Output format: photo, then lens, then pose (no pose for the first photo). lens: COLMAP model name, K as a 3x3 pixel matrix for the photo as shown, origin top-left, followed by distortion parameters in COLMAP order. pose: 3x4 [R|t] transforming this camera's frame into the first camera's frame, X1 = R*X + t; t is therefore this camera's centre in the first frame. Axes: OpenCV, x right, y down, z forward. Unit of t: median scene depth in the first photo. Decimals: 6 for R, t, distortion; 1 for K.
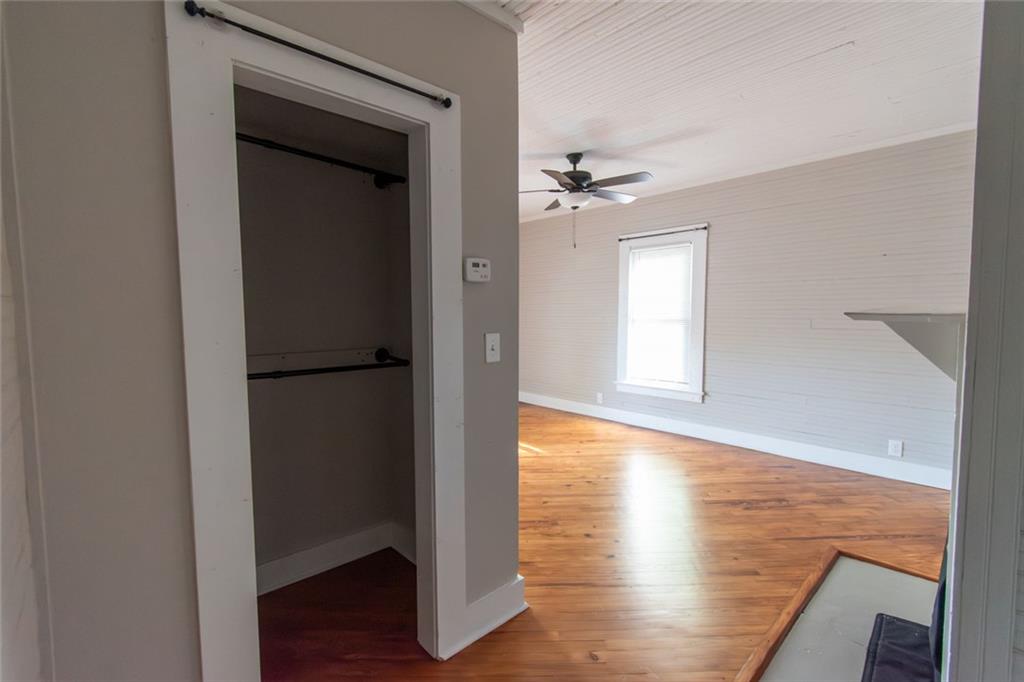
lens RADIAL K [[453.9, 0, 522.5], [0, 453.9, 341.3], [0, 0, 1]] dist [0.007892, -0.000802]
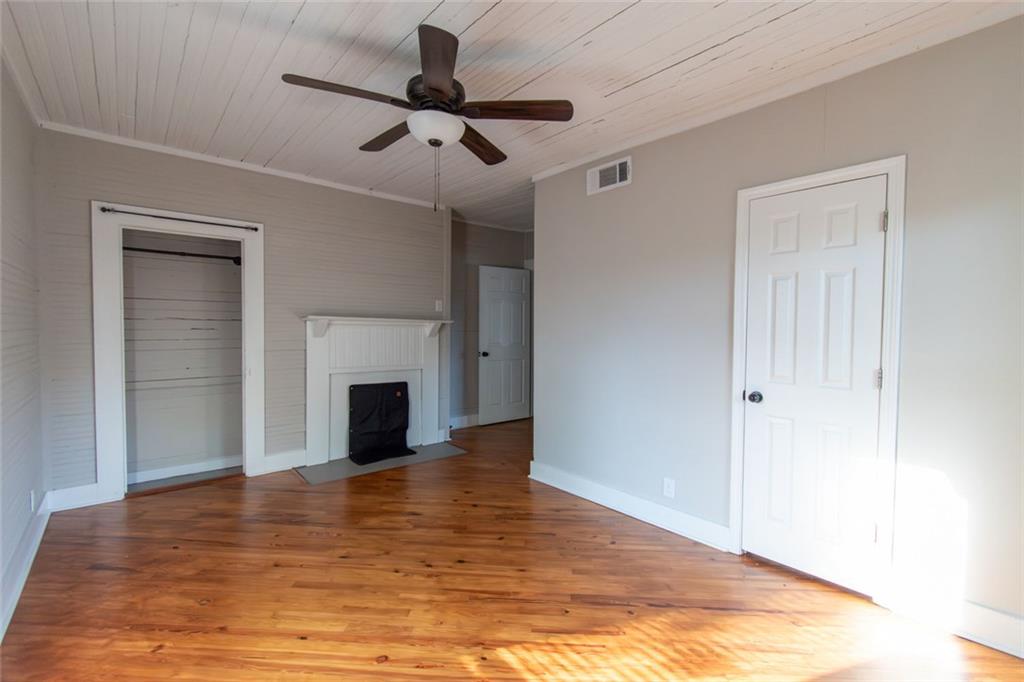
lens RADIAL K [[453.9, 0, 522.5], [0, 453.9, 341.3], [0, 0, 1]] dist [0.007892, -0.000802]
pose [[-0.999077, -0.005063, 0.042664, -0.024379], [-0.000761, 0.994962, 0.100252, -0.097902], [-0.042957, 0.100127, -0.994047, 1.606608]]
